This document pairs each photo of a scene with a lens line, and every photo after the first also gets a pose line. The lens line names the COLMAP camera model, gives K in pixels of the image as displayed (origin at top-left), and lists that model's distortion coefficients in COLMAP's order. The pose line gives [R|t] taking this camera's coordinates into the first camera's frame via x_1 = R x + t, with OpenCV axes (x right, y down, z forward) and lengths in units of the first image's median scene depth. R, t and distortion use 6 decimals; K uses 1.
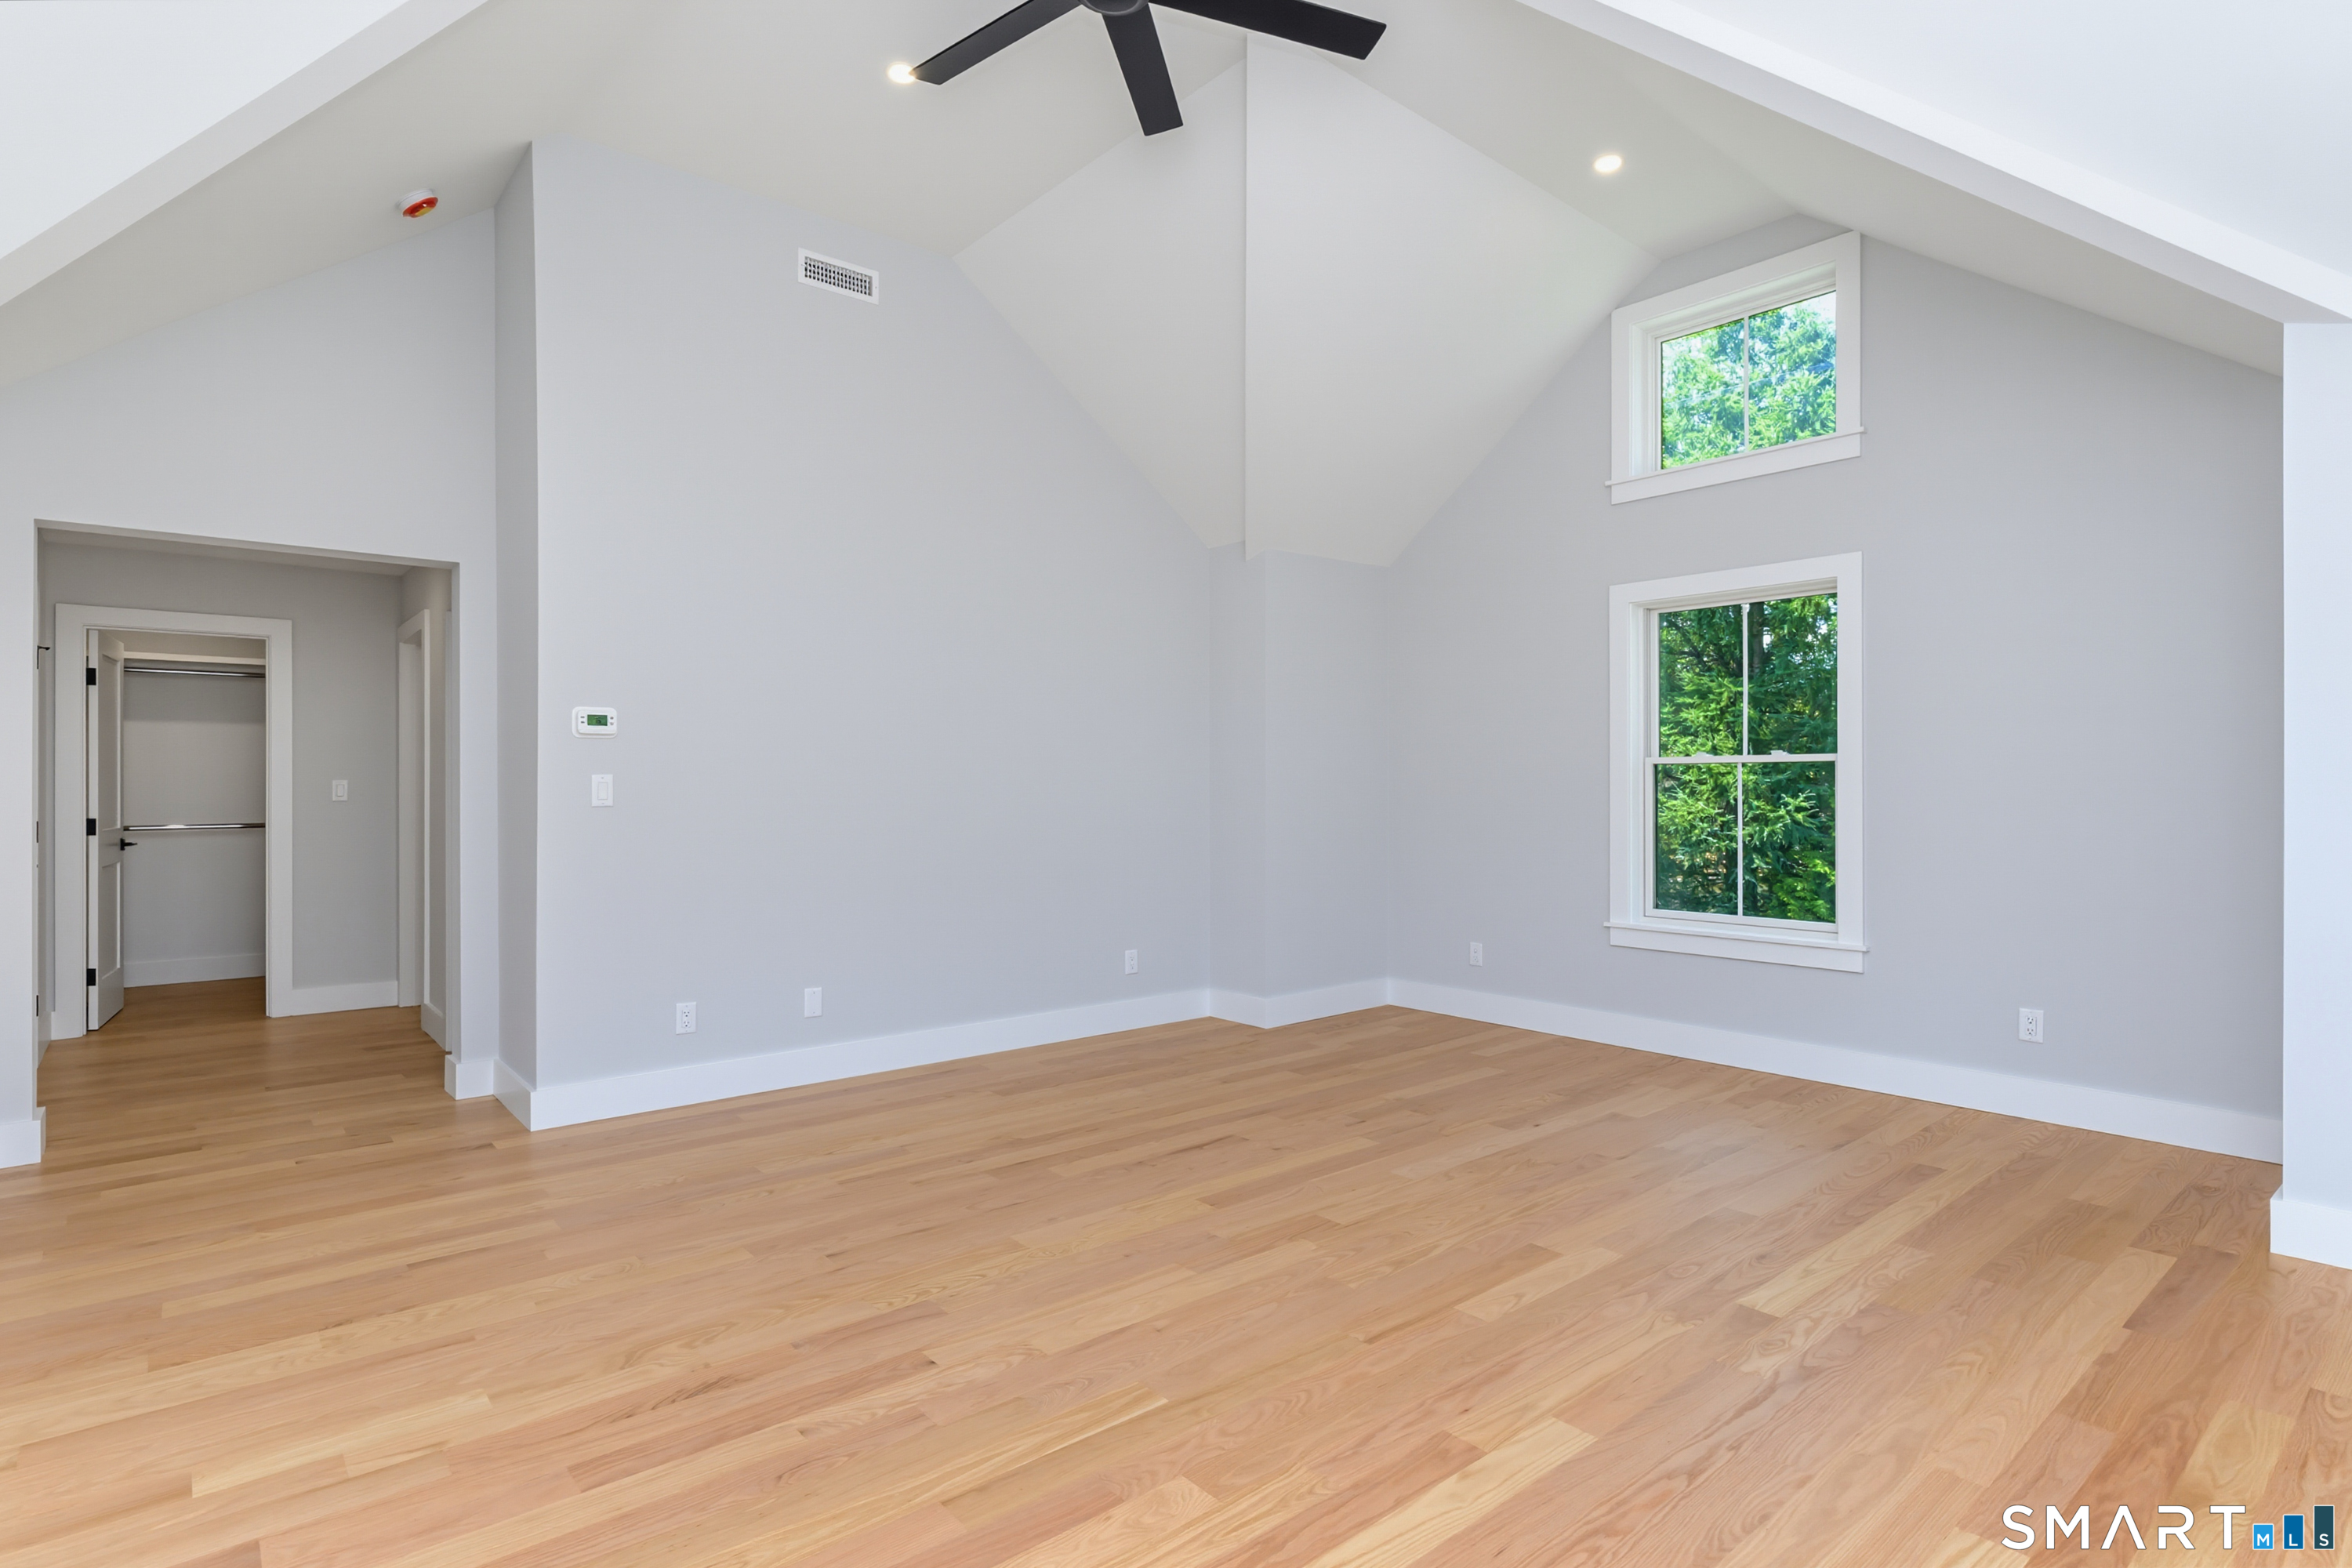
lens RADIAL K [[1176.8, 0, 1185.0], [0, 1176.8, 779.6], [0, 0, 1]] dist [-0.001240, 0.023880]
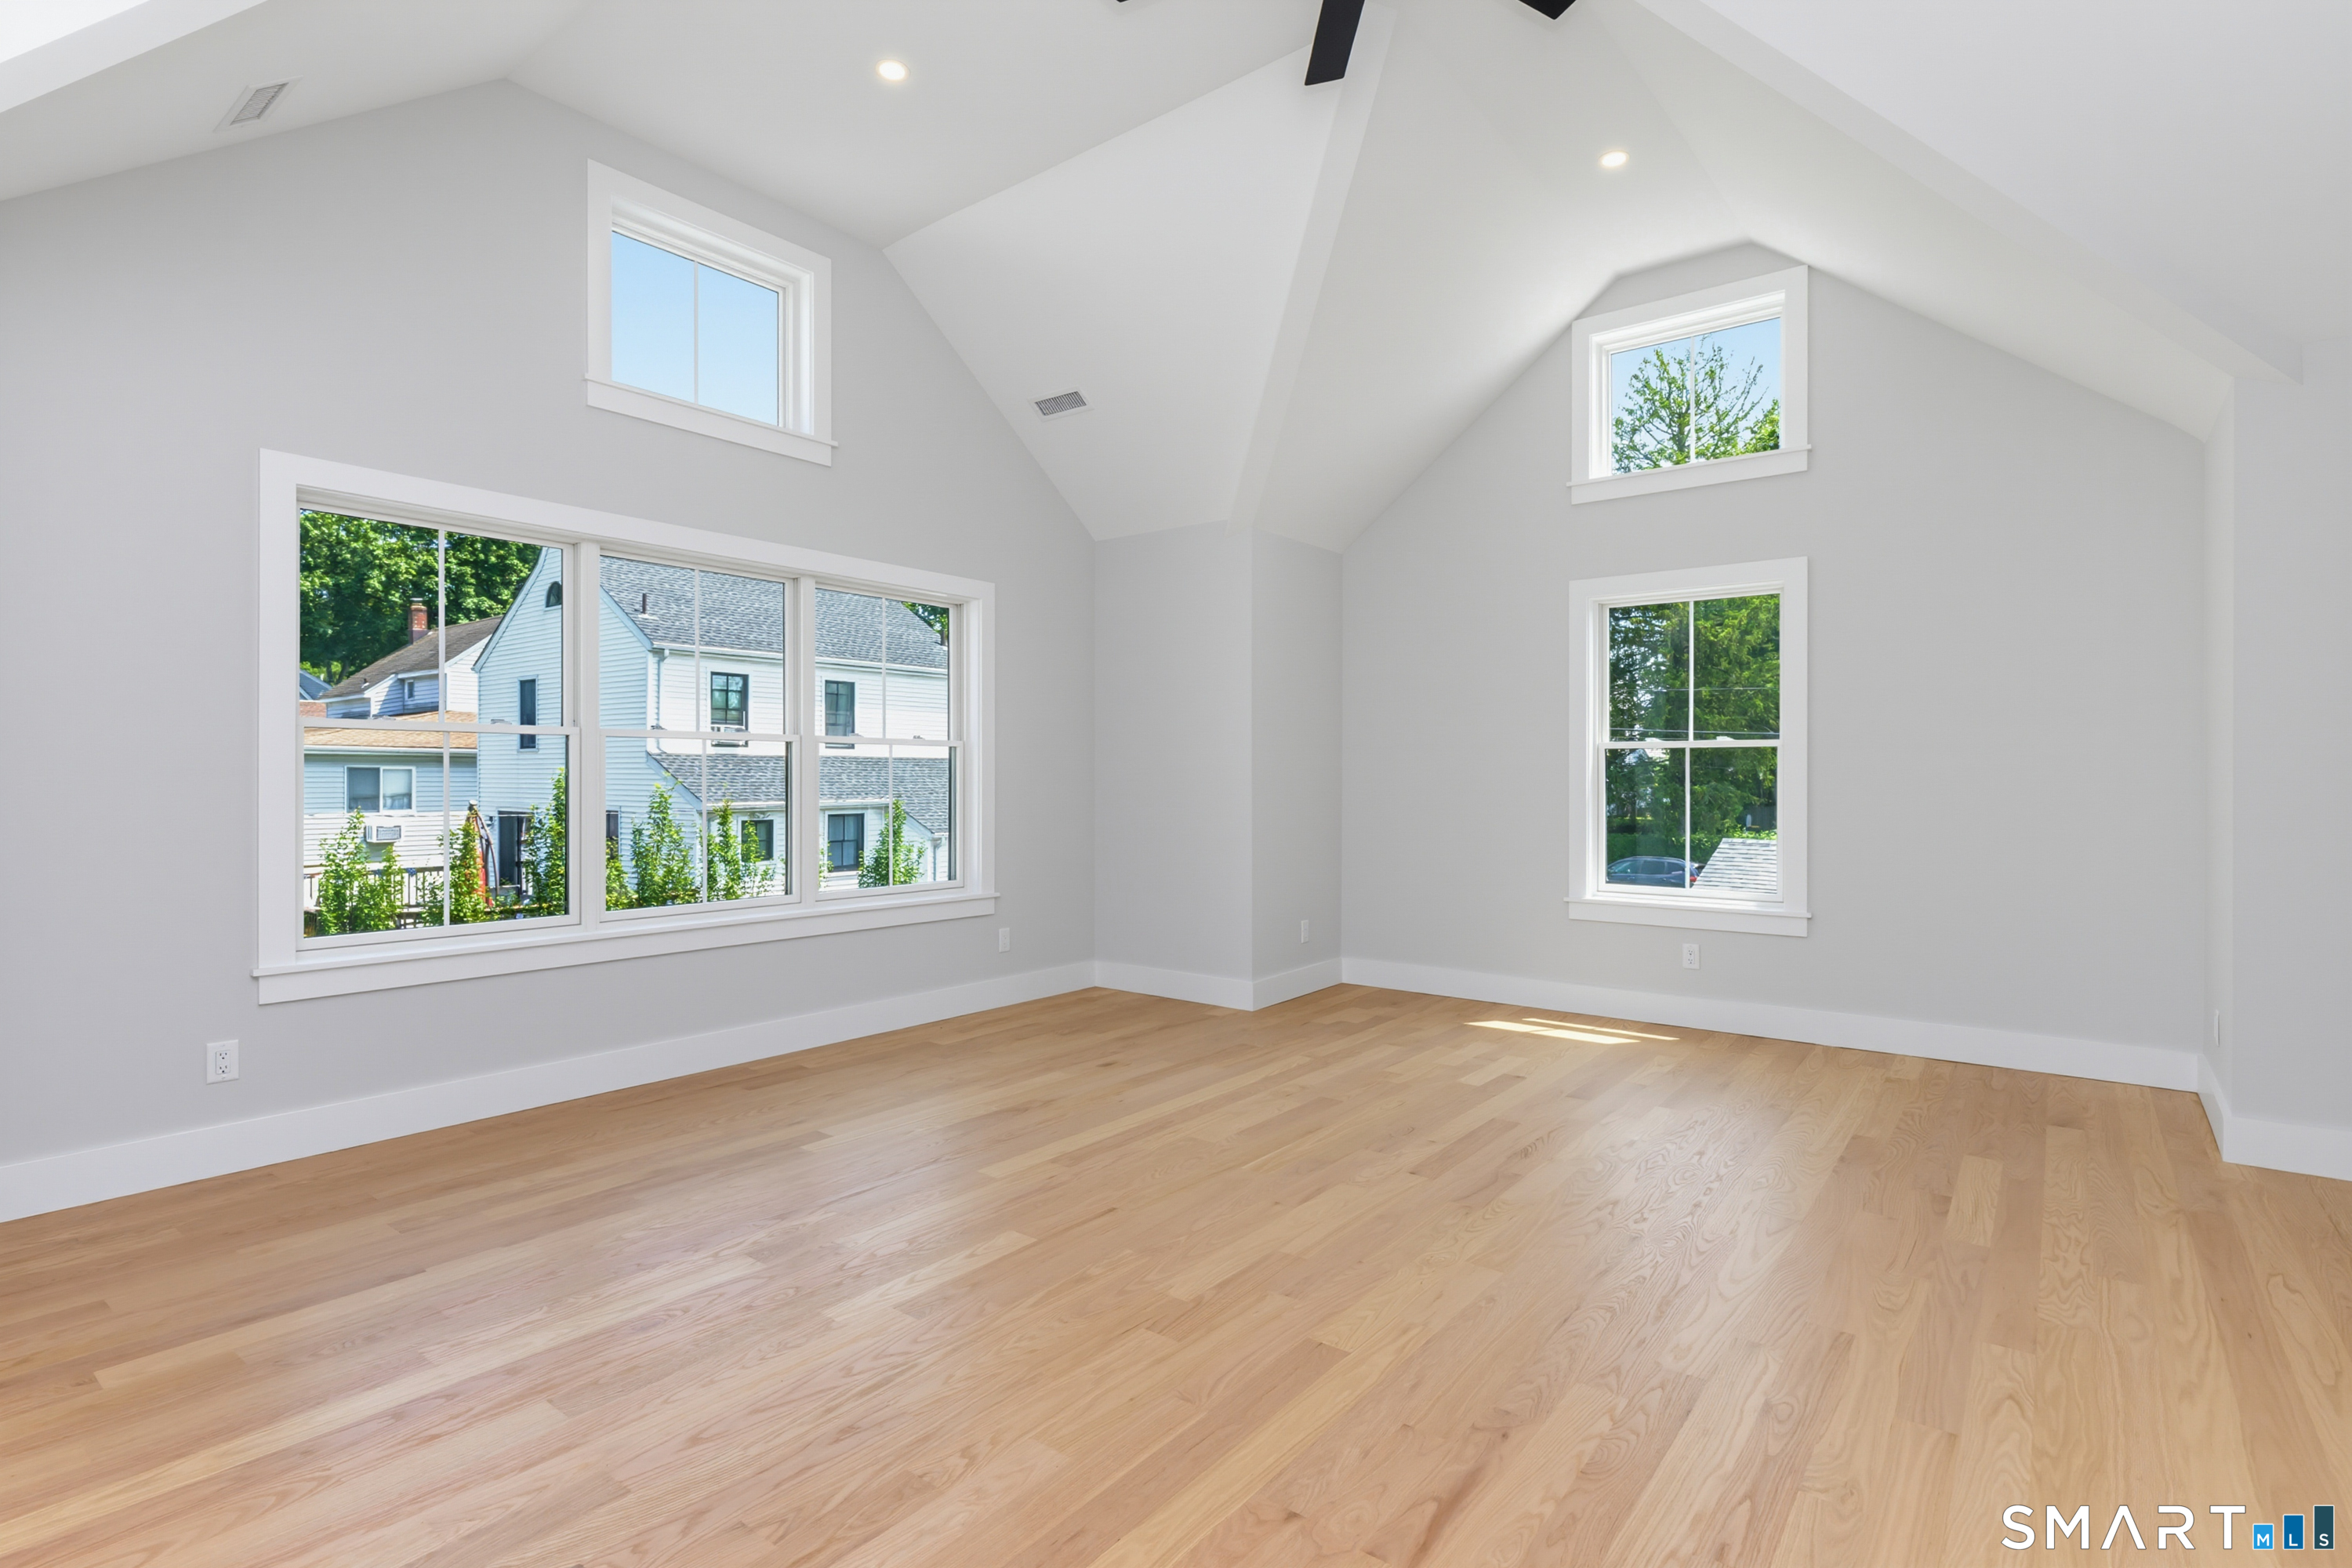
lens RADIAL K [[1176.8, 0, 1185.0], [0, 1176.8, 779.6], [0, 0, 1]] dist [-0.001240, 0.023880]
pose [[-0.978657, -0.001454, -0.205494, 0.251577], [-0.001729, 0.999998, 0.001156, 0.007537], [0.205491, 0.001487, -0.978658, 1.664253]]
